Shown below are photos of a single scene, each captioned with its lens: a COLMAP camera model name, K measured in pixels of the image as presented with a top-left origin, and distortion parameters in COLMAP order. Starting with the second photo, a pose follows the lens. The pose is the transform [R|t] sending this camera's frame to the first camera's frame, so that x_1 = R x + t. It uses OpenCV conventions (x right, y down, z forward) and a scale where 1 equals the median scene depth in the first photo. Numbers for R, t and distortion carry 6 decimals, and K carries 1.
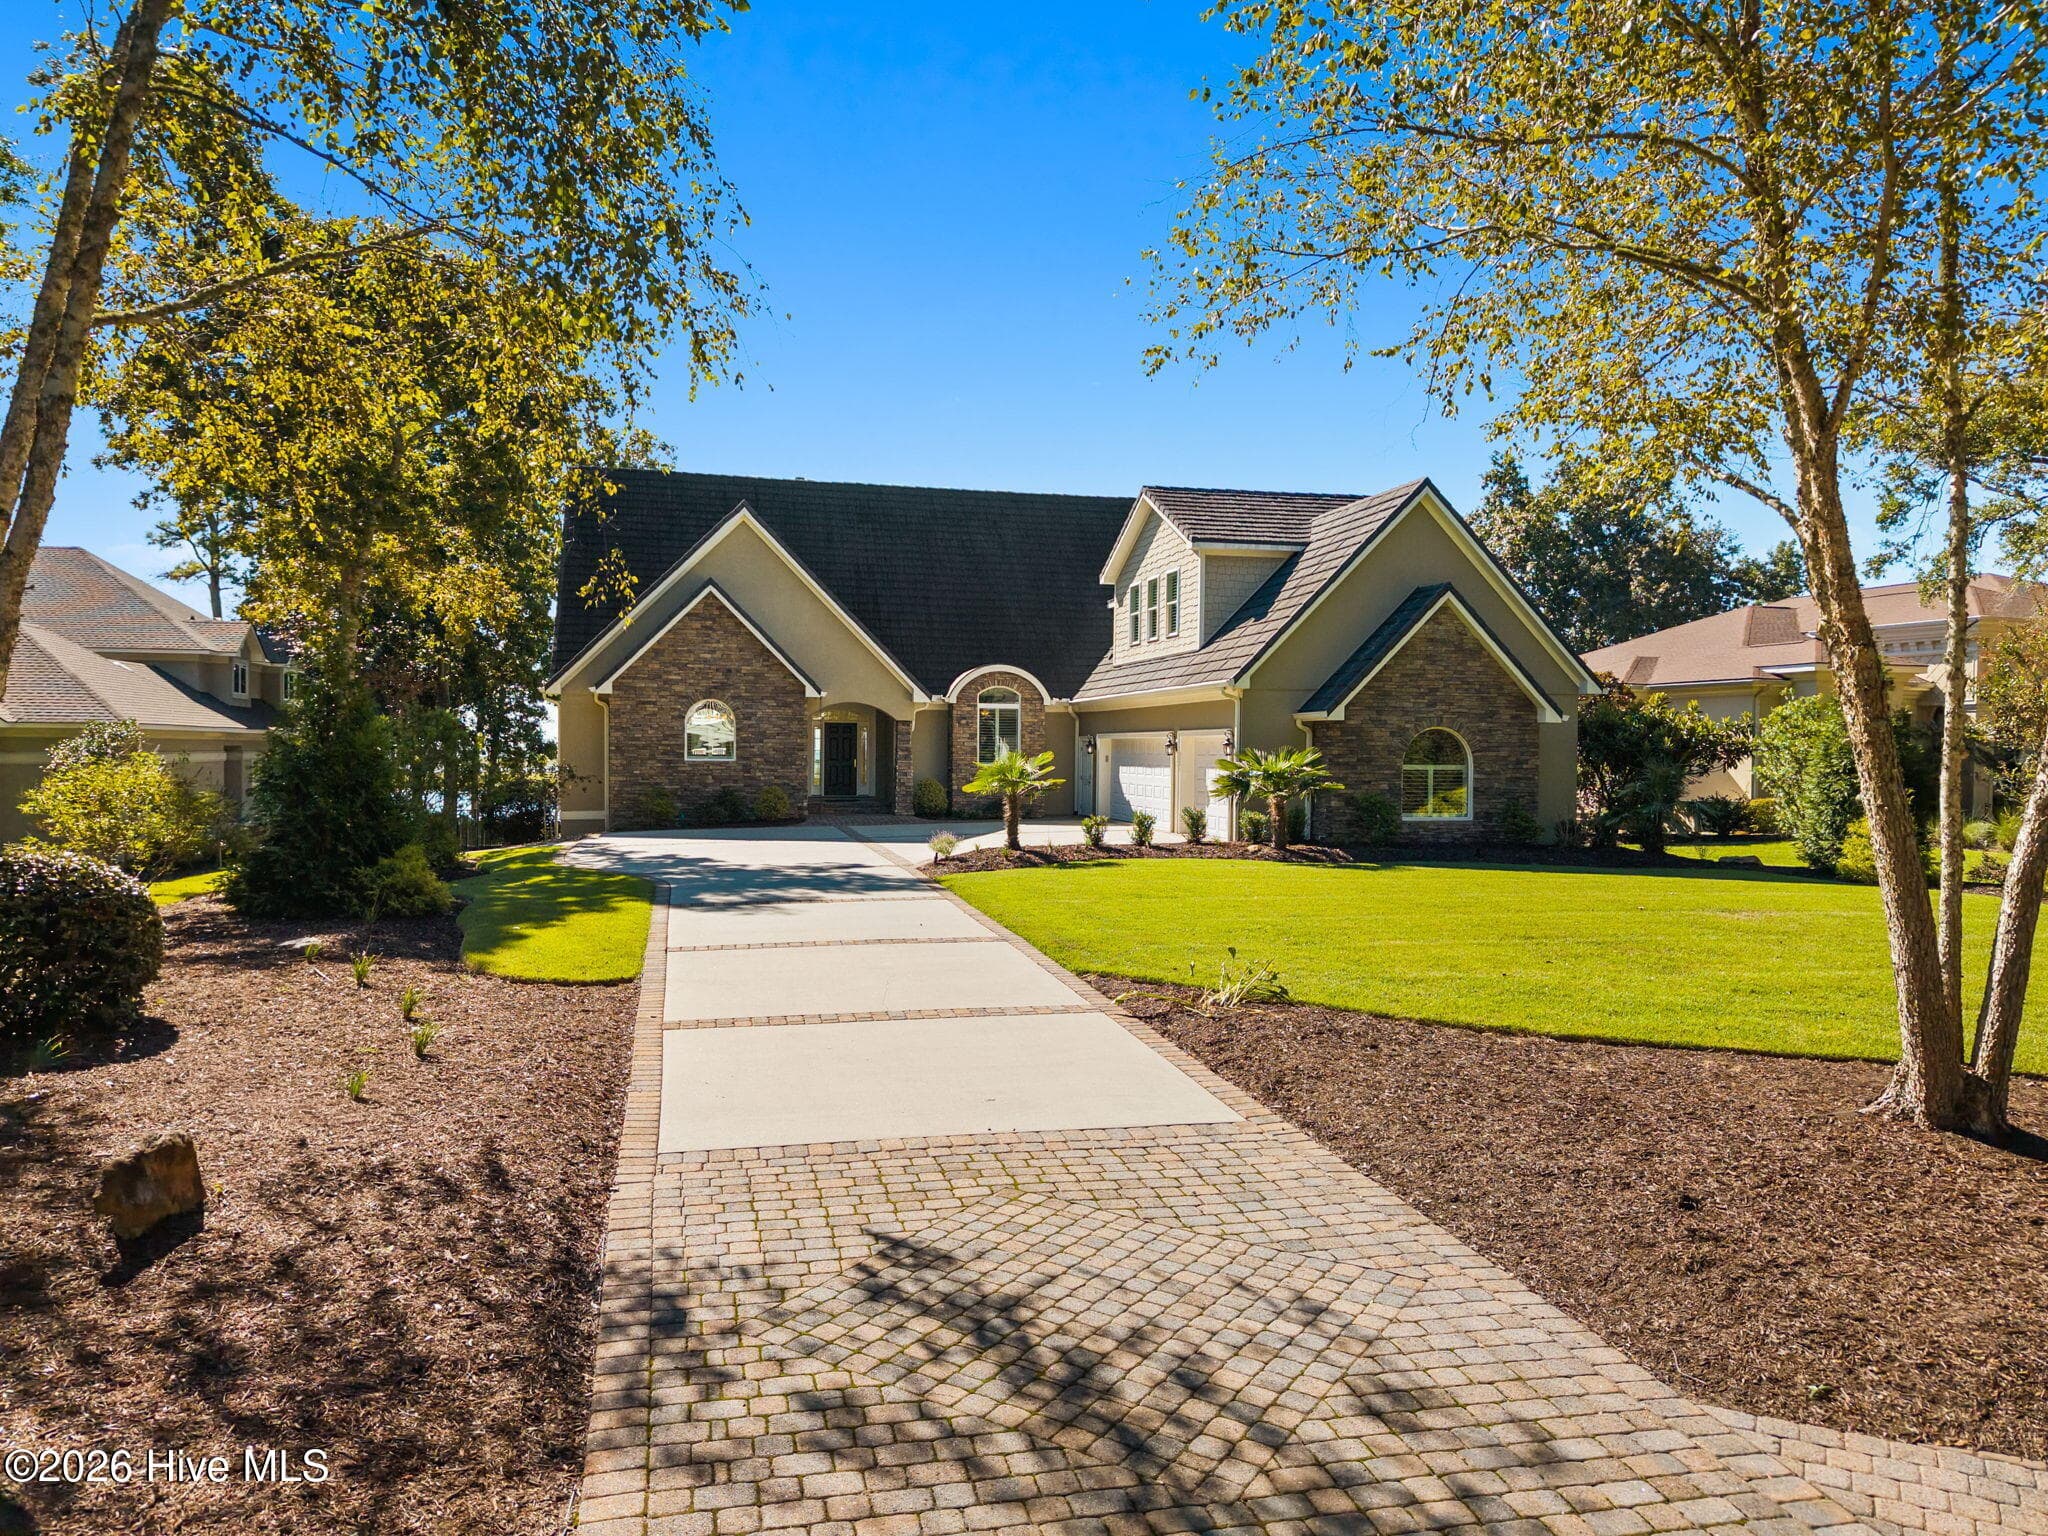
lens RADIAL K [[1324.1, 0, 1024.0], [0, 1324.1, 768.0], [0, 0, 1]] dist [0.140472, -0.145795]
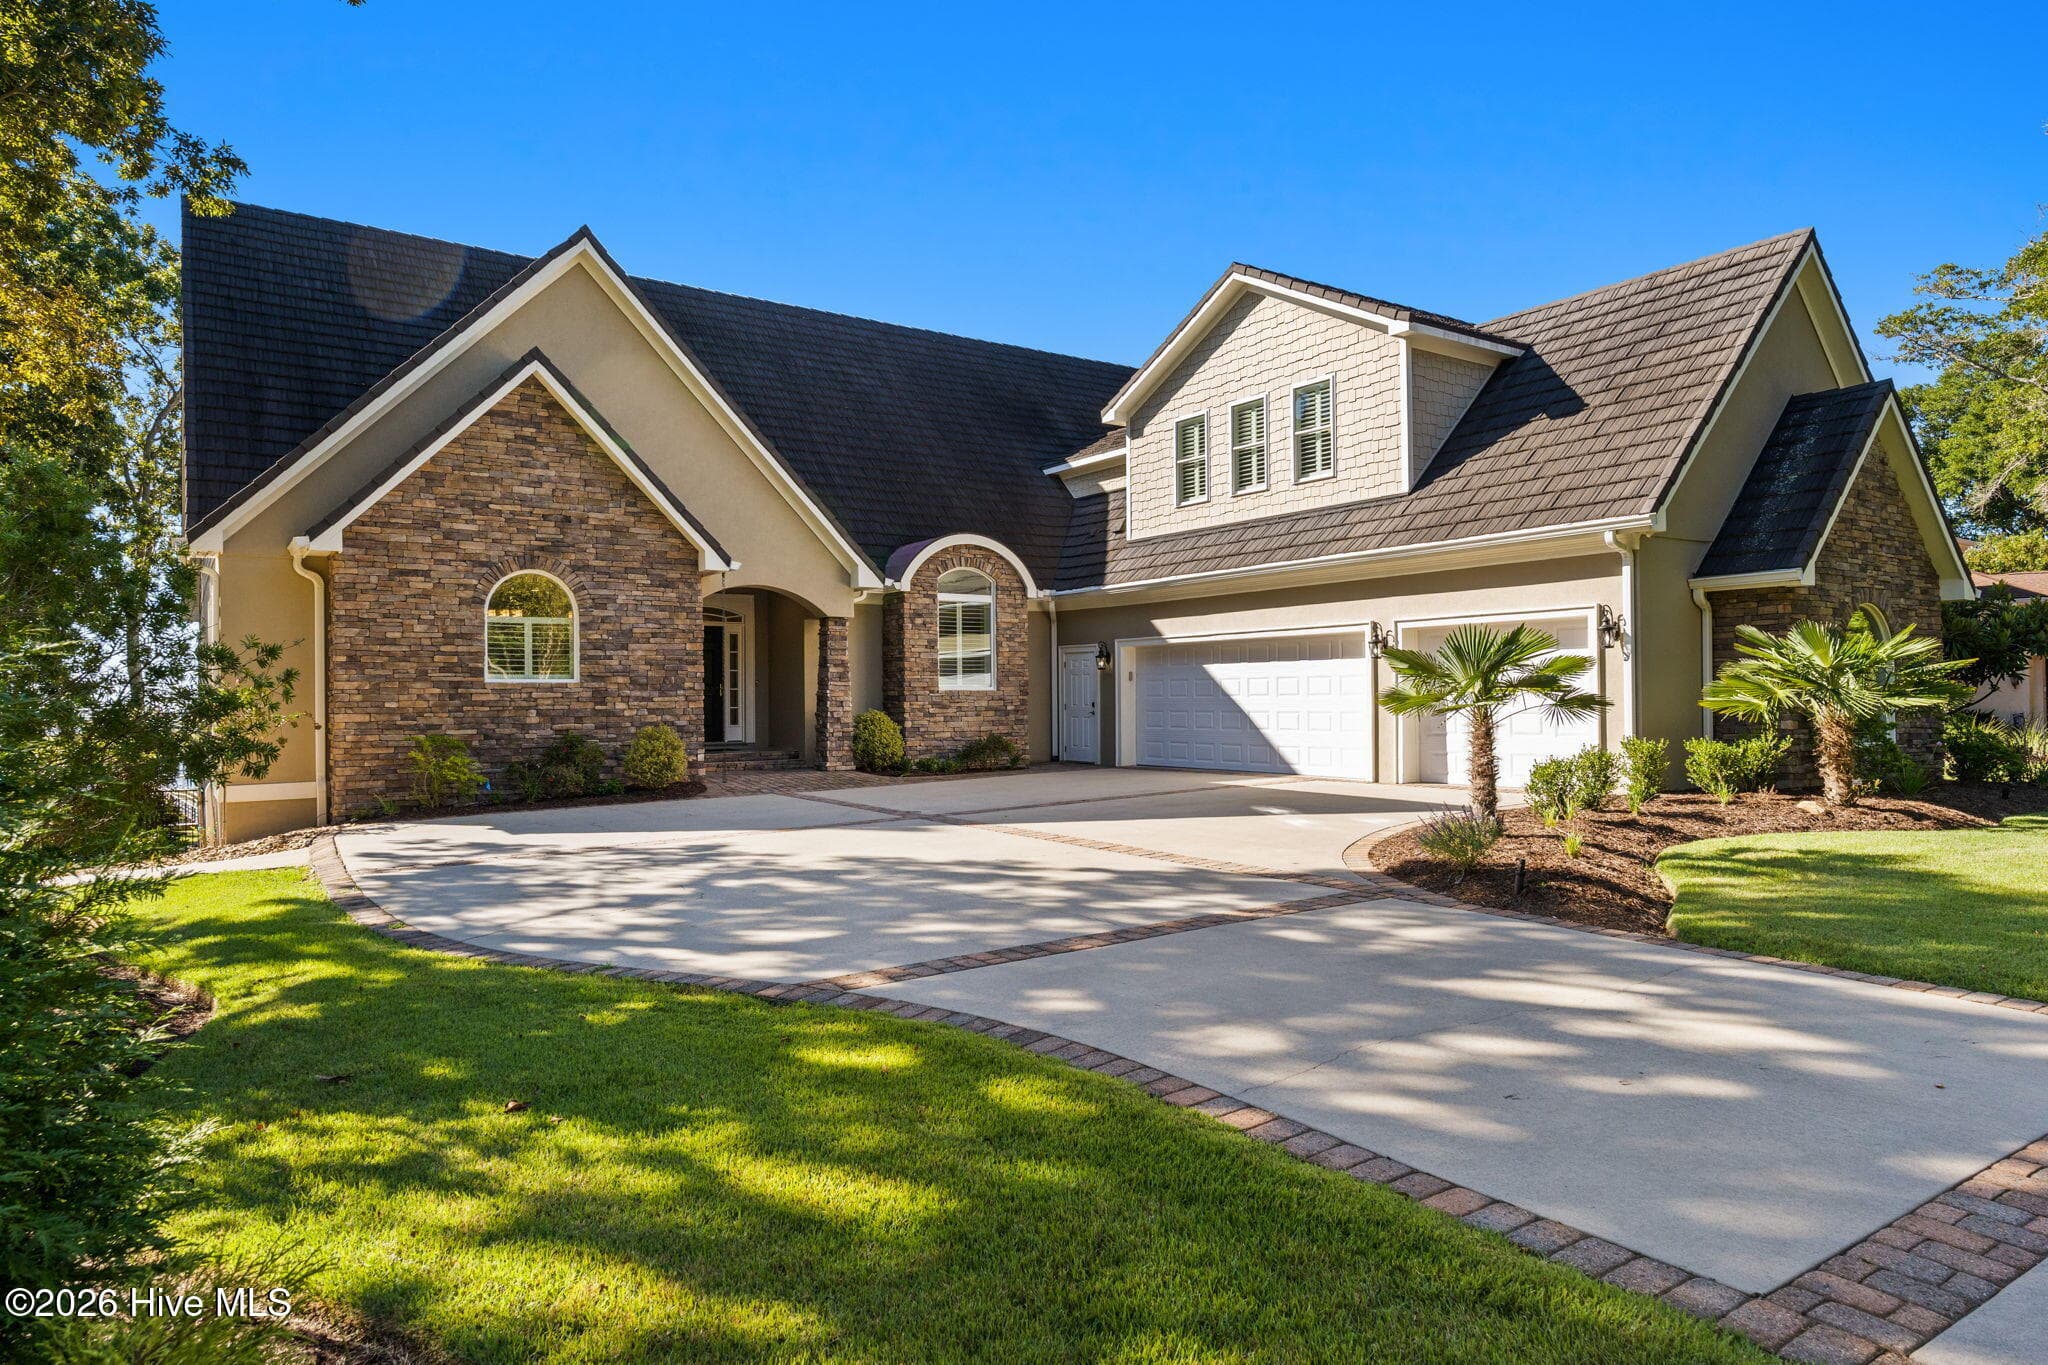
lens RADIAL K [[1222.1, 0, 1023.2], [0, 1222.1, 680.4], [0, 0, 1]] dist [-0.002514, -0.000094]
pose [[0.938145, -0.010877, 0.346070, -0.237158], [0.020309, 0.999514, -0.023640, 0.010426], [-0.345645, 0.029206, 0.937911, 0.498537]]
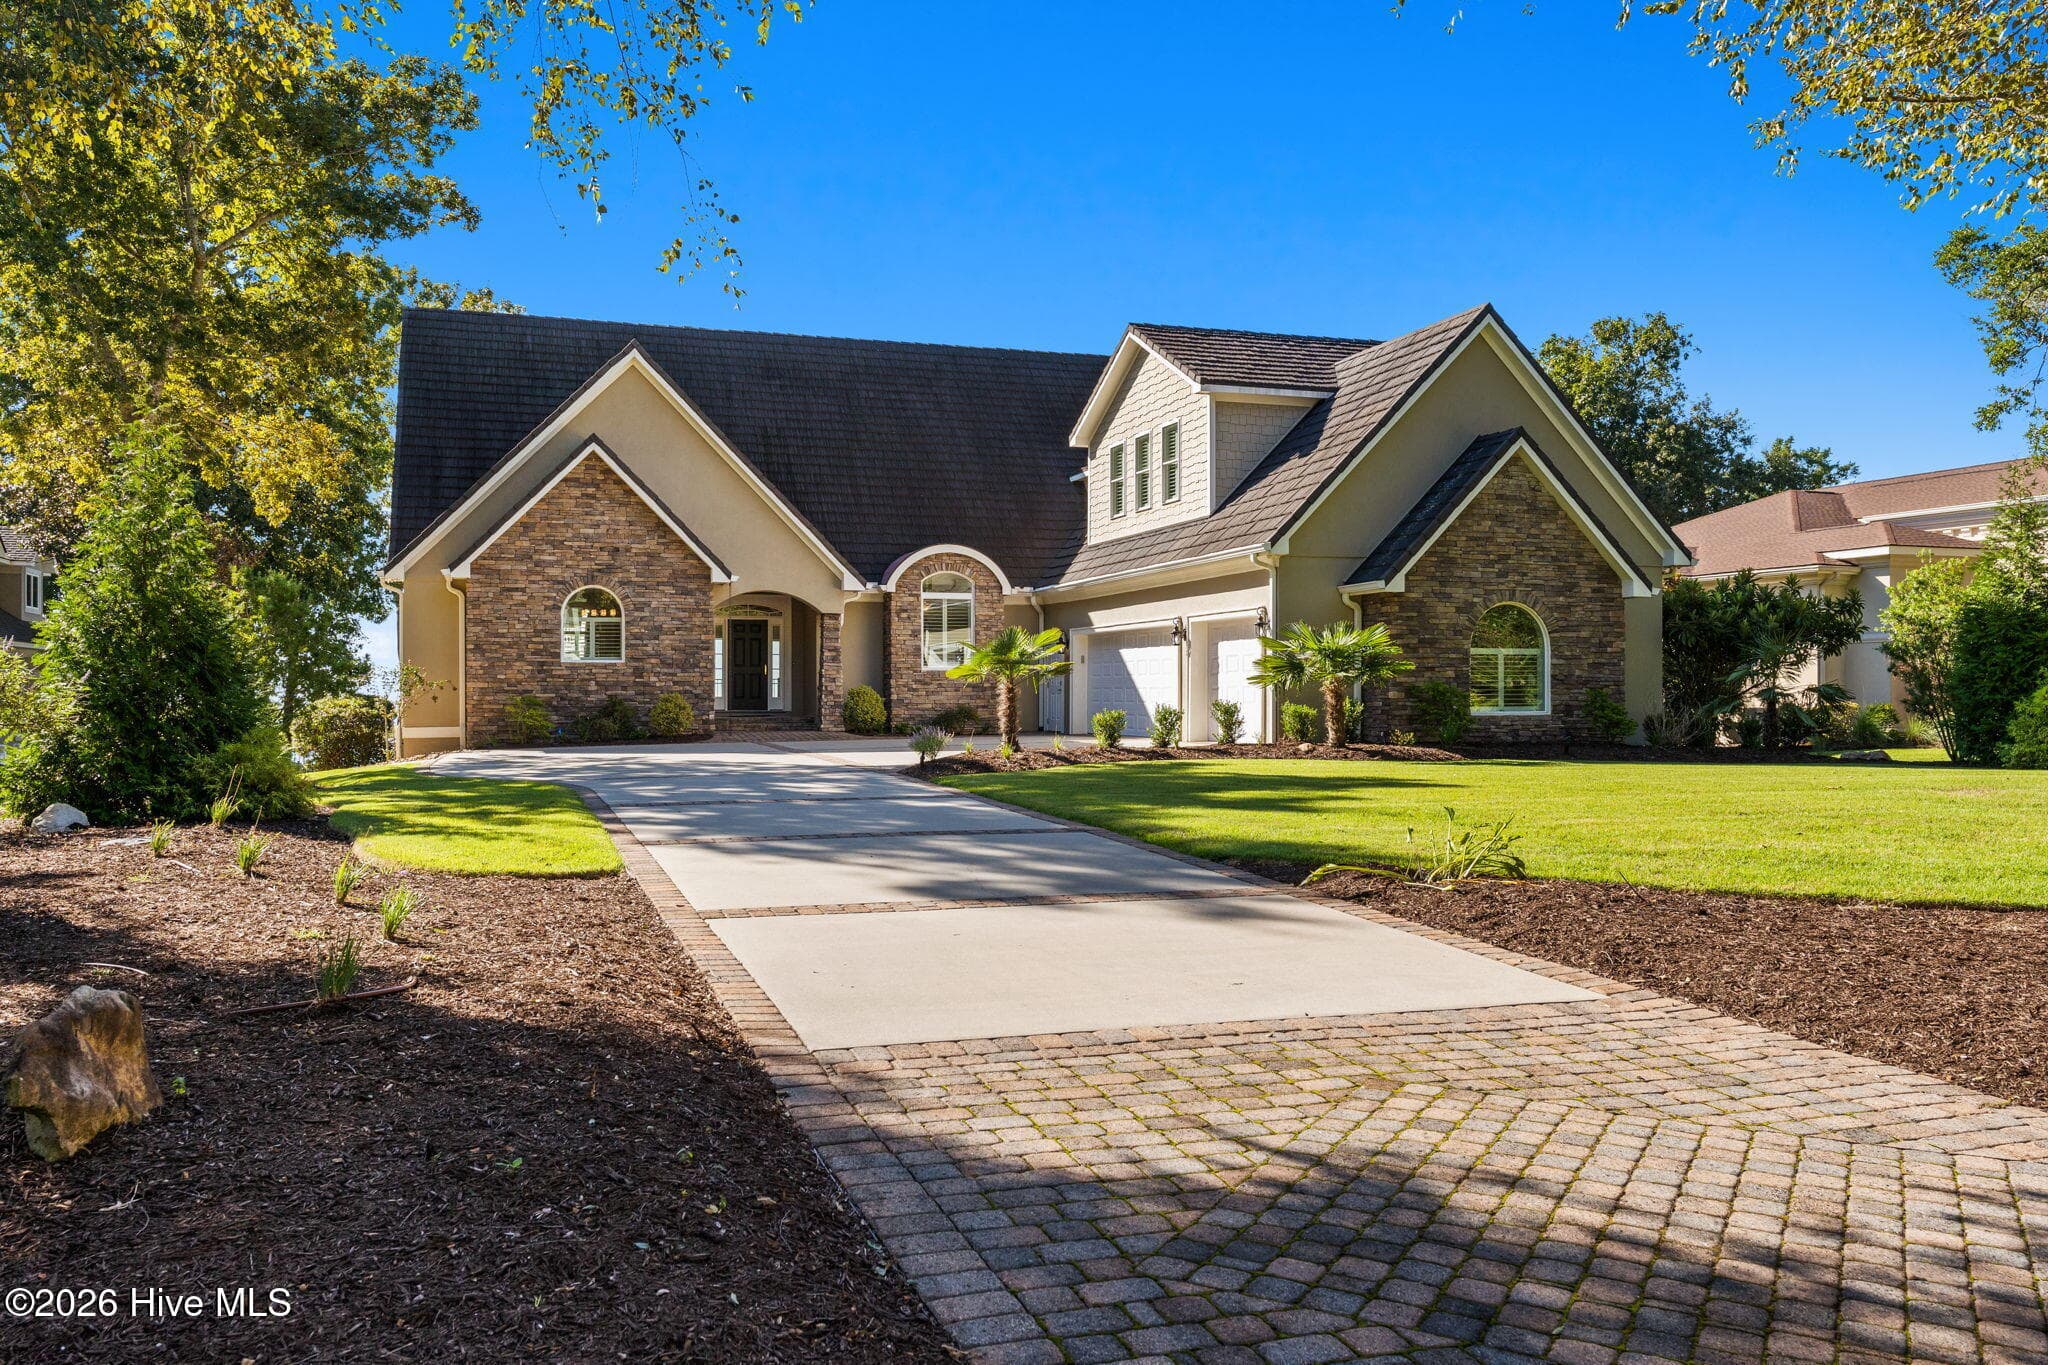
lens RADIAL K [[1565.9, 0, 1024.0], [0, 1565.9, 682.5], [0, 0, 1]] dist [0.008575, 0.006908]
pose [[0.997241, -0.008067, 0.073789, -0.051029], [0.009399, 0.999799, -0.017718, 0.027719], [-0.073631, 0.018363, 0.997116, 0.050392]]
